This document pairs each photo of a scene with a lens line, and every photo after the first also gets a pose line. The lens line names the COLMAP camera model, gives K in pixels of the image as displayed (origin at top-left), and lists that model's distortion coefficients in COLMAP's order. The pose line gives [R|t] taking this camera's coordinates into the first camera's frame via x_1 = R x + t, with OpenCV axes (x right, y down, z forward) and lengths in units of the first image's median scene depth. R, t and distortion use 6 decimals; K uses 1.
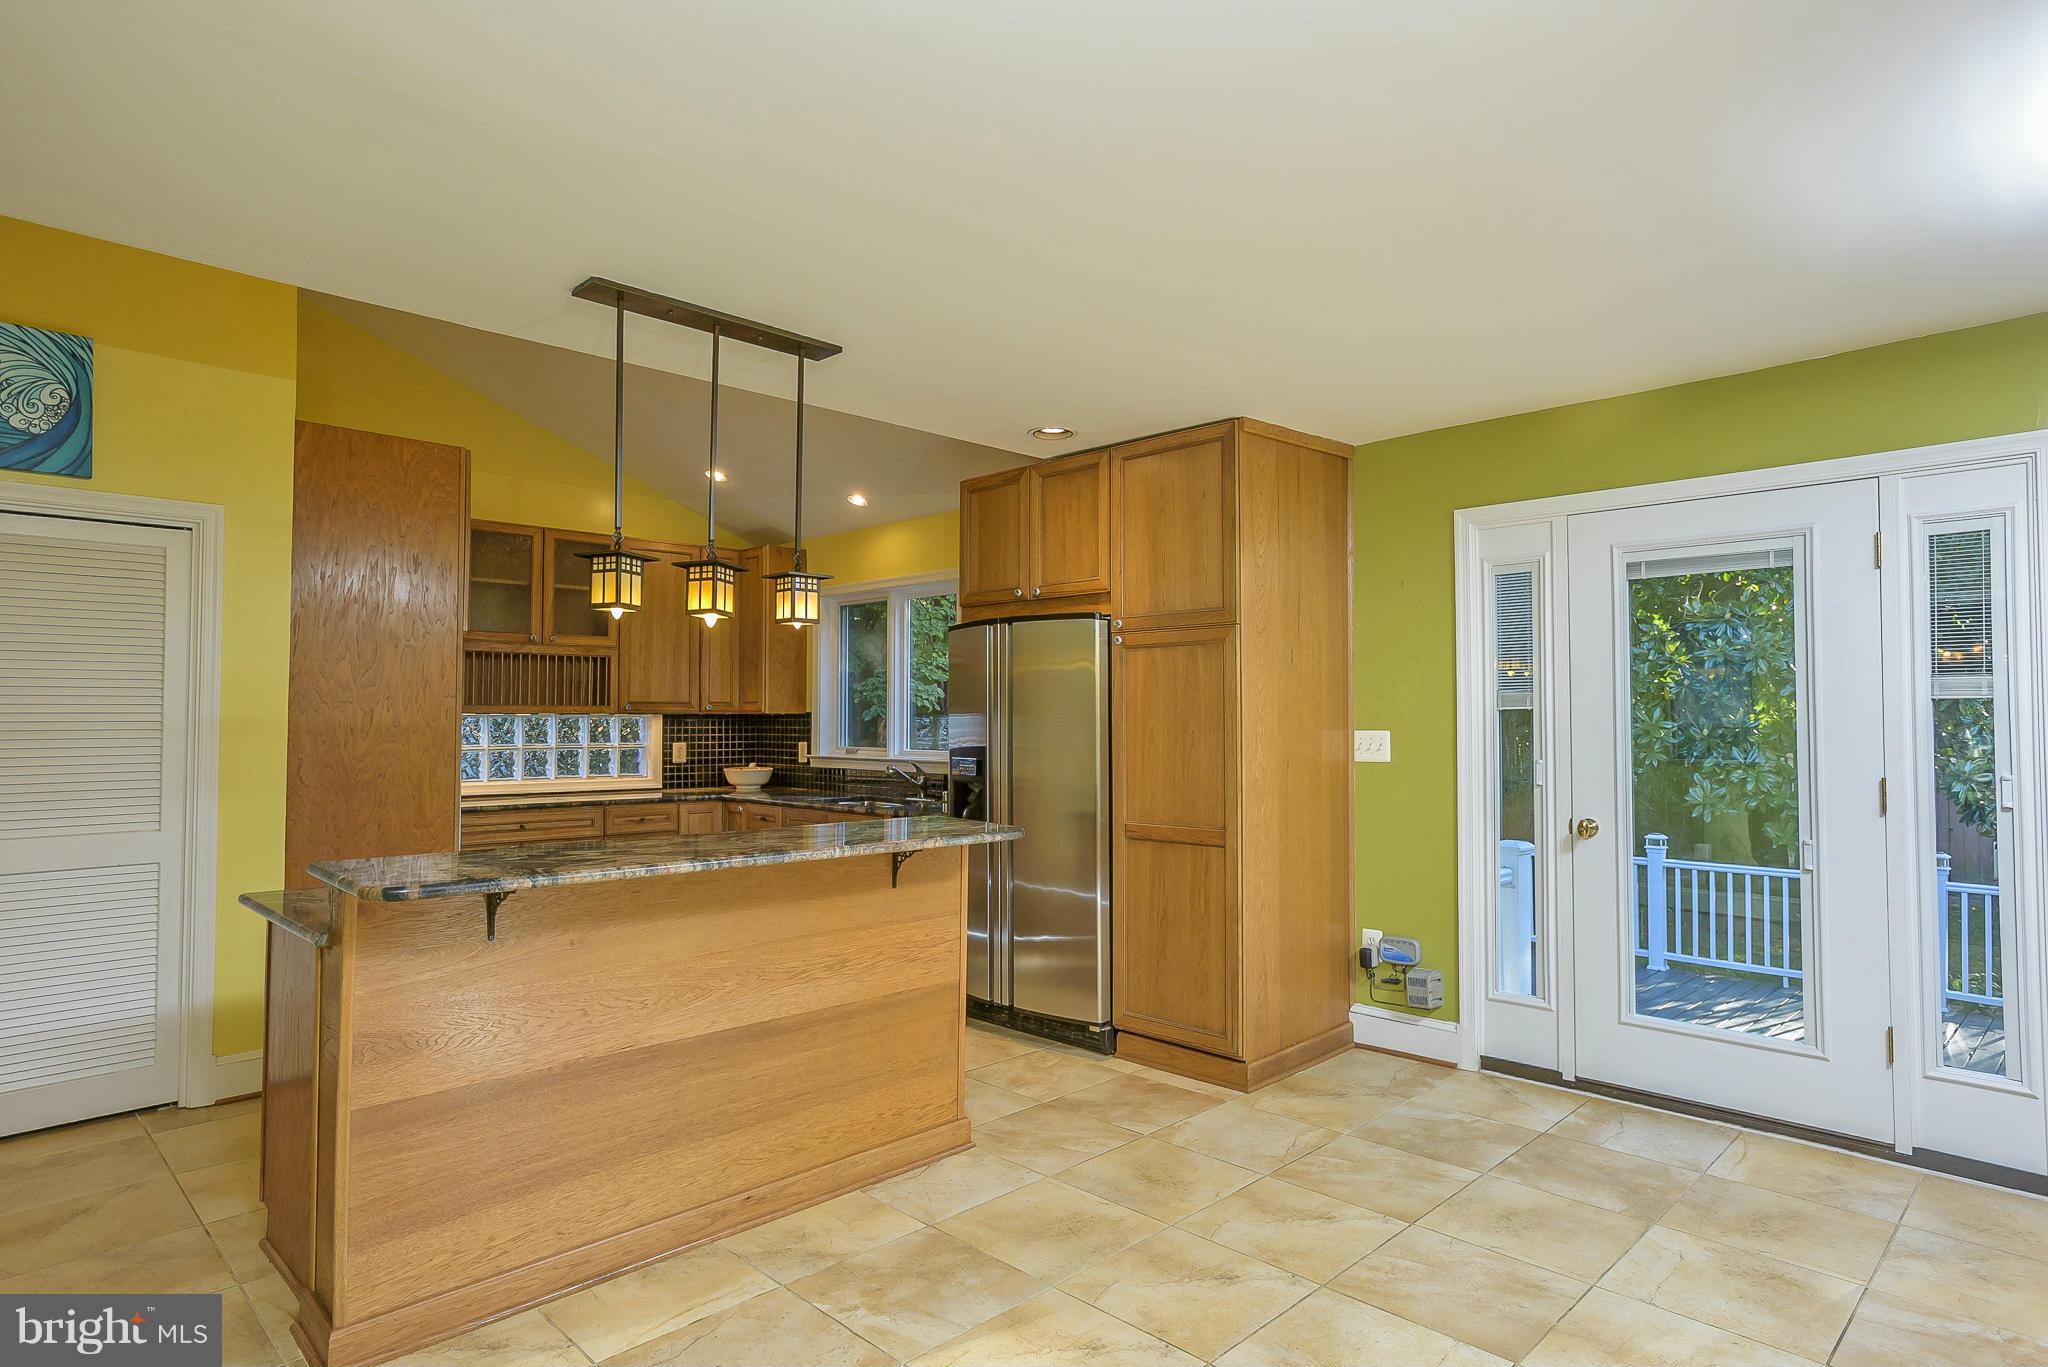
lens RADIAL K [[1121.3, 0, 1024.0], [0, 1121.3, 683.5], [0, 0, 1]] dist [-0.002305, 0.000277]
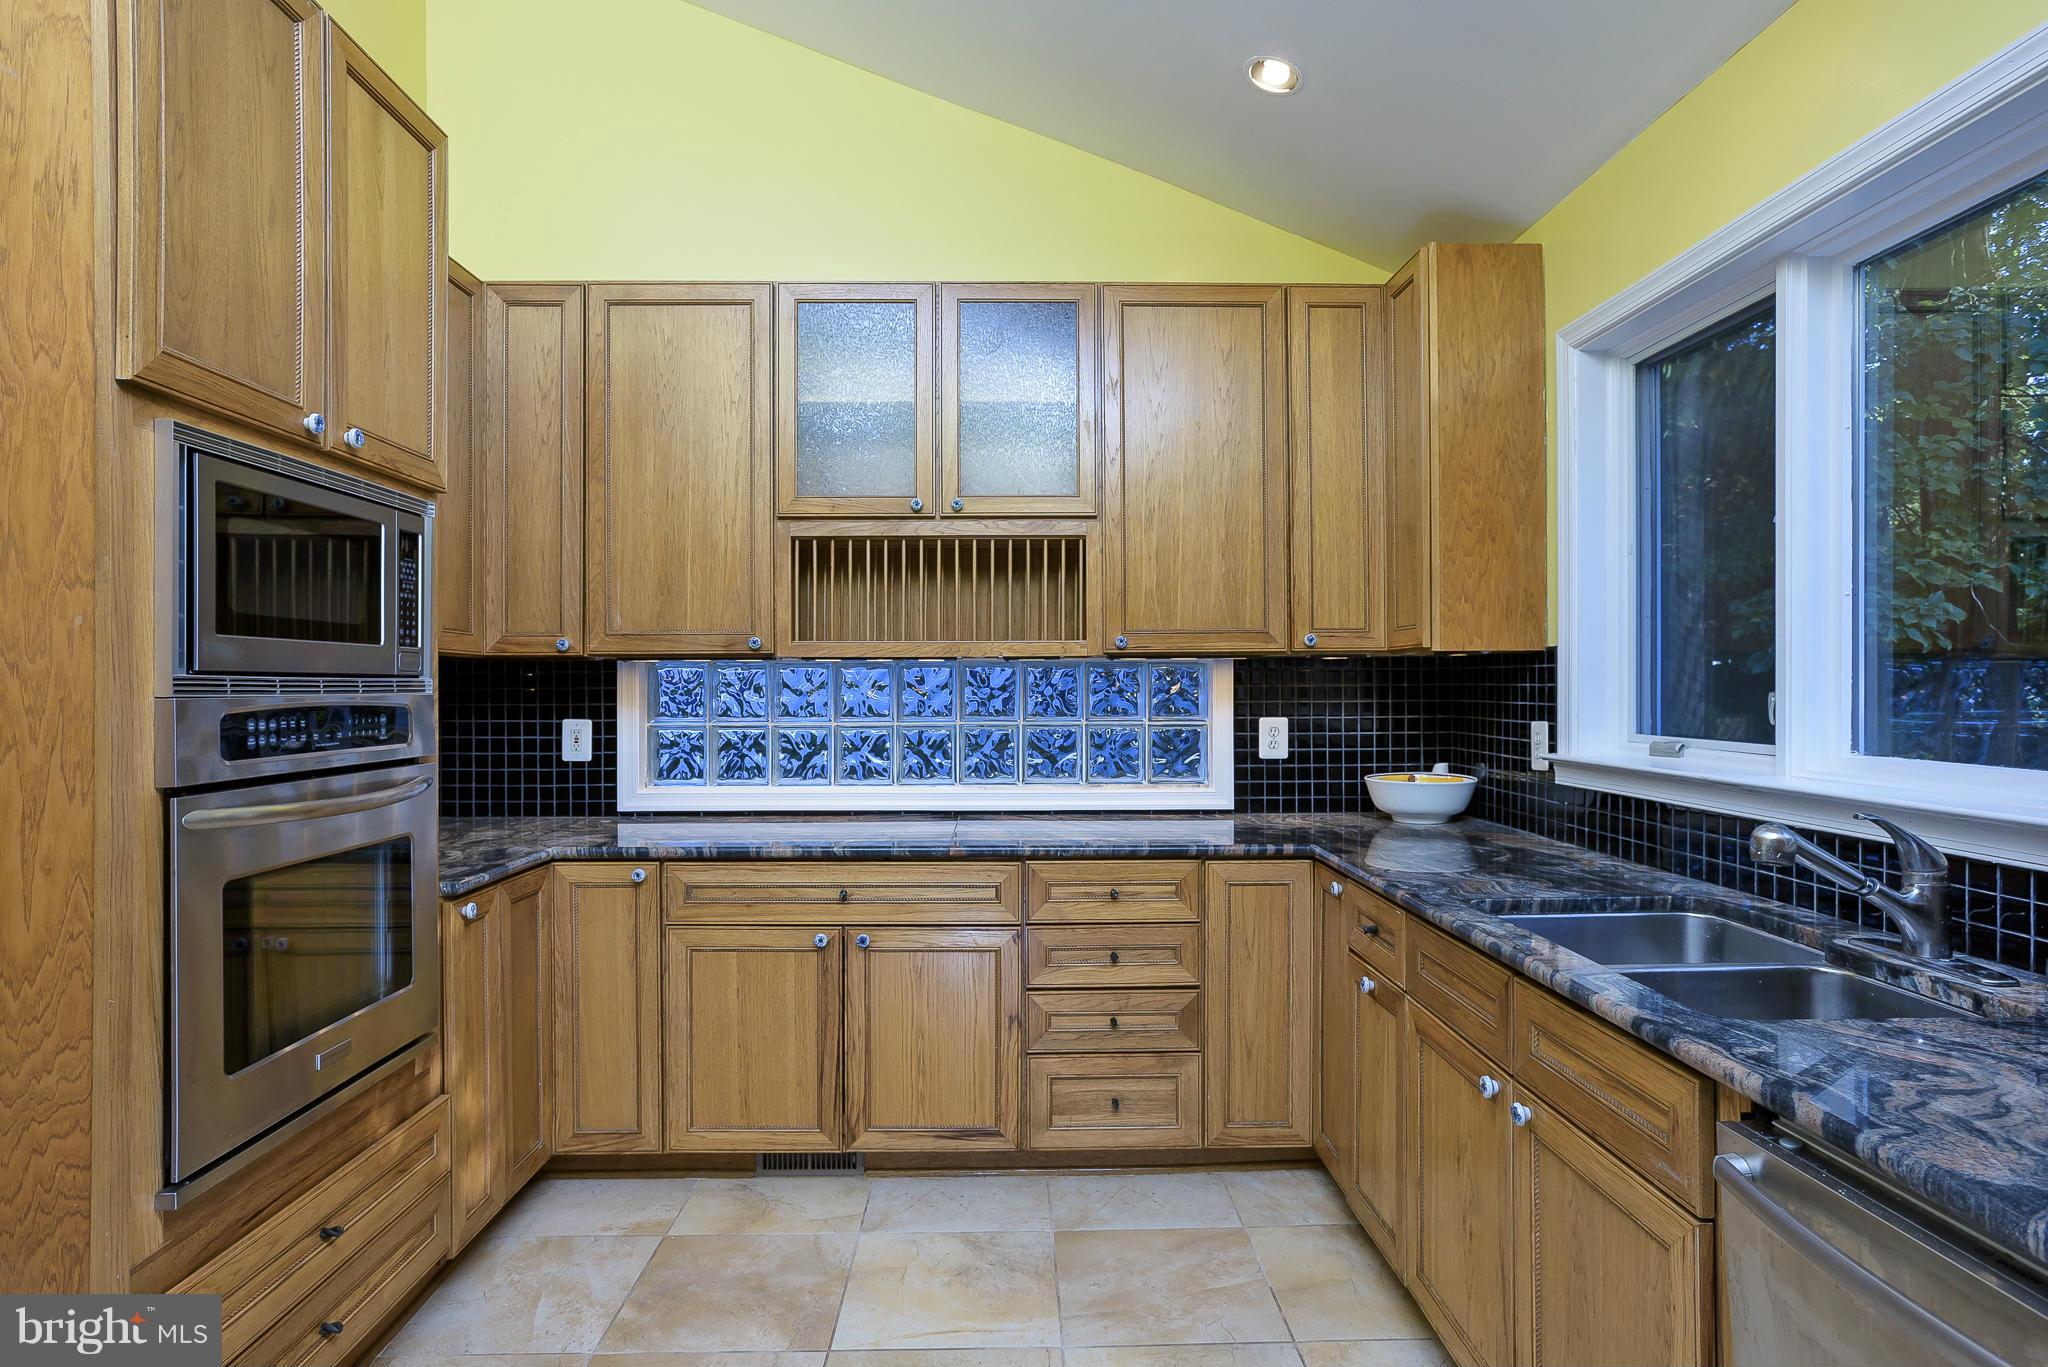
lens RADIAL K [[1121.3, 0, 1024.0], [0, 1121.3, 683.5], [0, 0, 1]] dist [-0.002305, 0.000277]
pose [[0.729962, -0.003865, -0.683477, -0.056156], [0.026204, 0.999407, 0.022335, 0.024763], [0.682986, -0.034214, 0.729630, 0.578980]]
